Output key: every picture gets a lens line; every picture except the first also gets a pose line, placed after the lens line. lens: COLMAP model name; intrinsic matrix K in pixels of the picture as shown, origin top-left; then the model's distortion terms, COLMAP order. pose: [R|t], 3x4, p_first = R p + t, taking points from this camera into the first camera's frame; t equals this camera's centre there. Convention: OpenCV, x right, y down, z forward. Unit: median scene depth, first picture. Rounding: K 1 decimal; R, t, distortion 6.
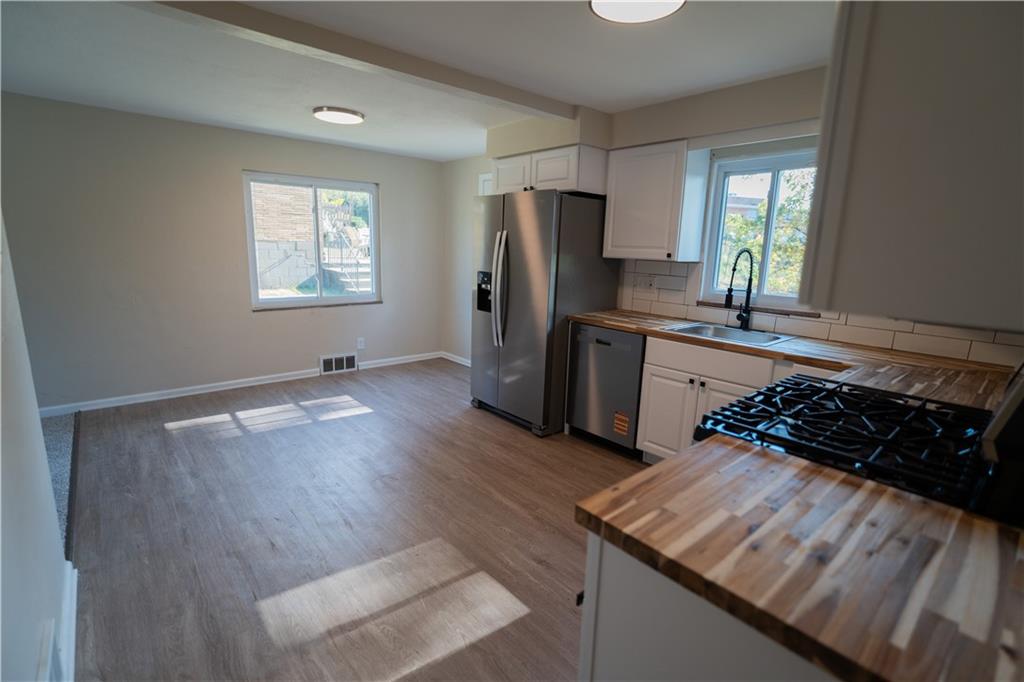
lens RADIAL K [[473.8, 0, 512.0], [0, 473.8, 341.0], [0, 0, 1]] dist [-0.034069, 0.014703]
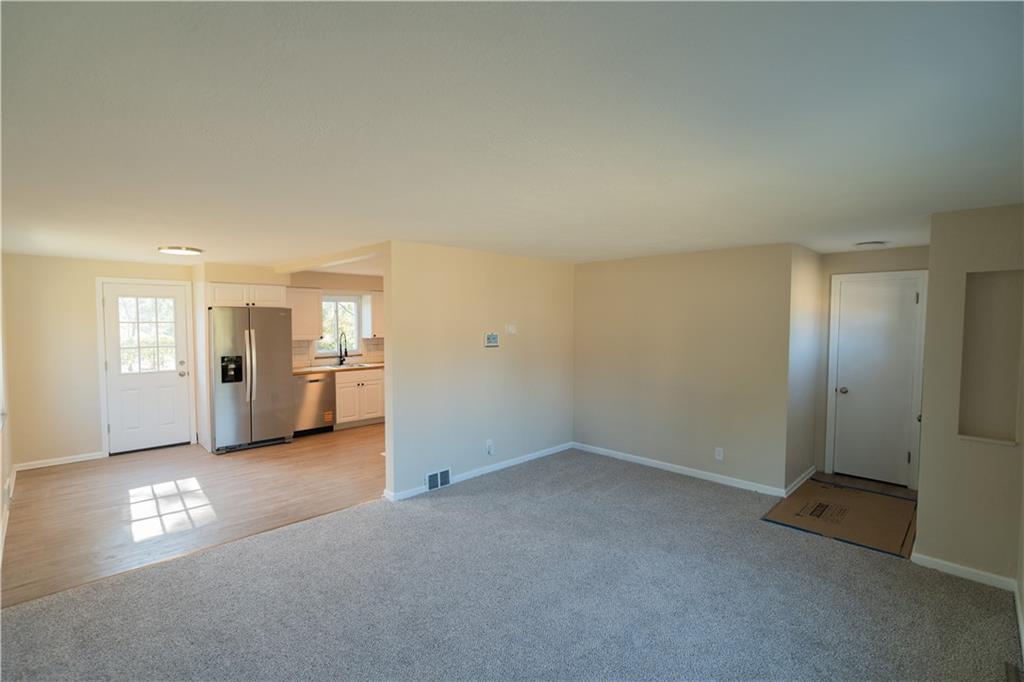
lens RADIAL K [[473.8, 0, 512.0], [0, 473.8, 341.0], [0, 0, 1]] dist [-0.034069, 0.014703]
pose [[-0.058680, -0.078293, 0.995202, -1.621751], [0.197147, 0.976377, 0.088437, -0.153392], [-0.978616, 0.201391, -0.041859, 0.173506]]
